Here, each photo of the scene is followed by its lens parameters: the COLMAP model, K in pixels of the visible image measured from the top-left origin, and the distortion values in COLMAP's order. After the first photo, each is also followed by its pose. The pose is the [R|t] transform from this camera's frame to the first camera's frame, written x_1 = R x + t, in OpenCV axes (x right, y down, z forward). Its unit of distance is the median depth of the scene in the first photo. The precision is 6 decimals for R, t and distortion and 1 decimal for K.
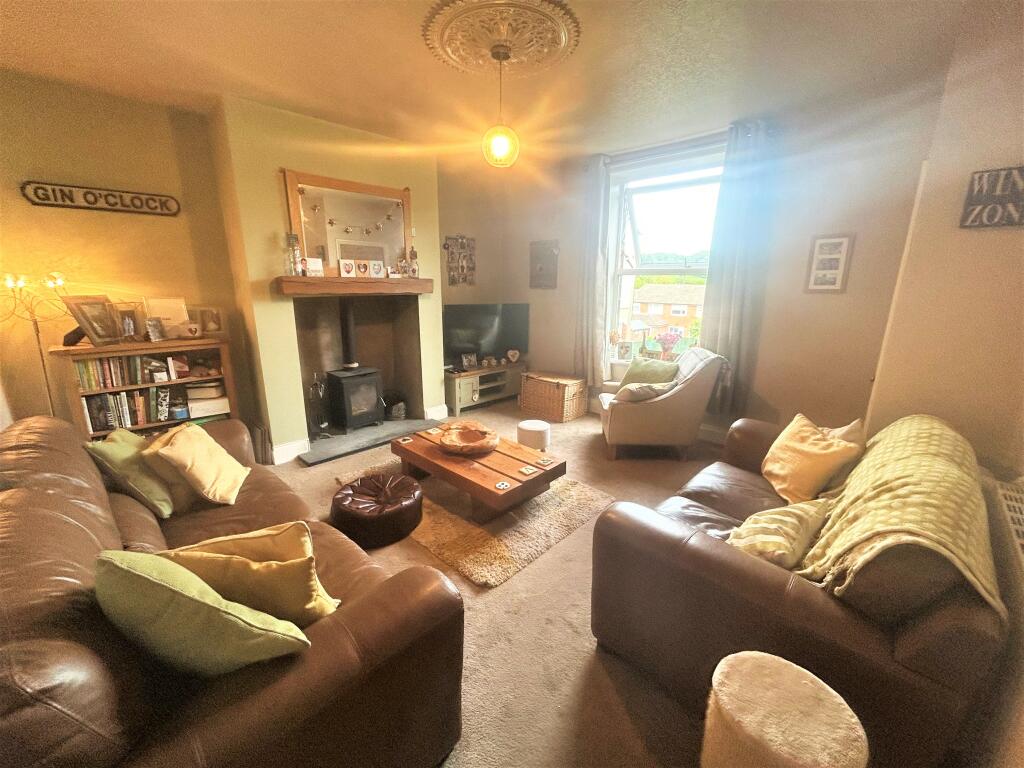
lens RADIAL K [[408.8, 0, 512.0], [0, 408.8, 384.0], [0, 0, 1]] dist [-0.000083, -0.000044]
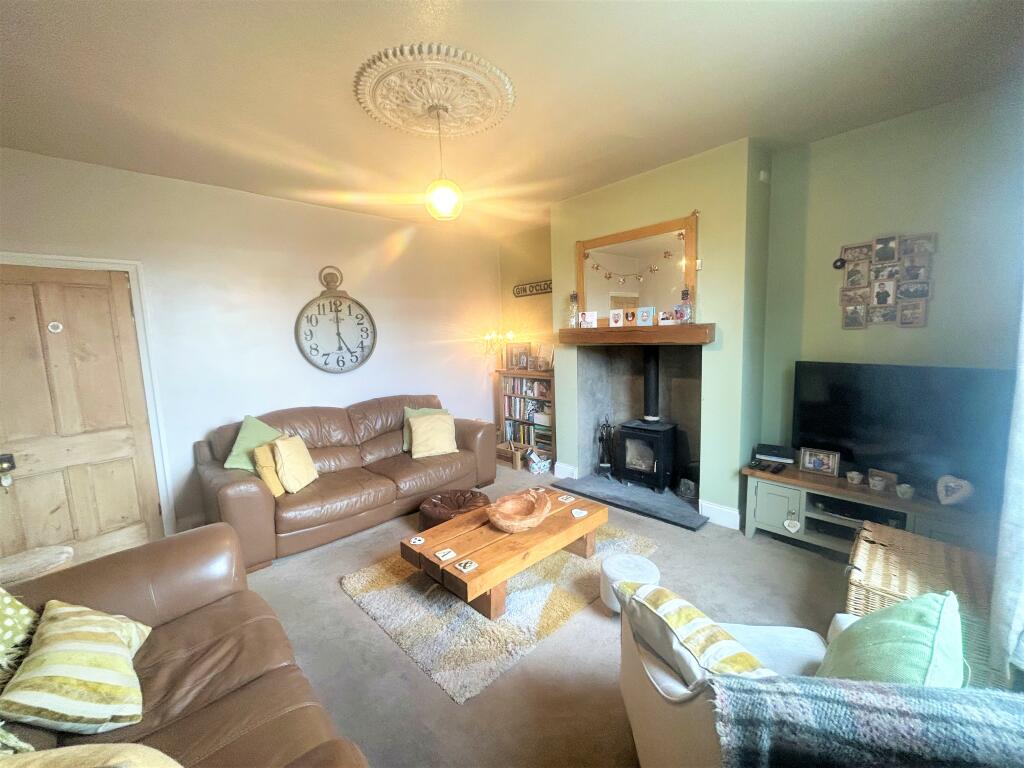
lens RADIAL K [[408.8, 0, 512.0], [0, 408.8, 384.0], [0, 0, 1]] dist [-0.000083, -0.000044]
pose [[-0.027358, 0.113638, -0.993145, 0.550802], [-0.210373, 0.970612, 0.116855, -0.168858], [0.977238, 0.212128, -0.002648, 0.702235]]
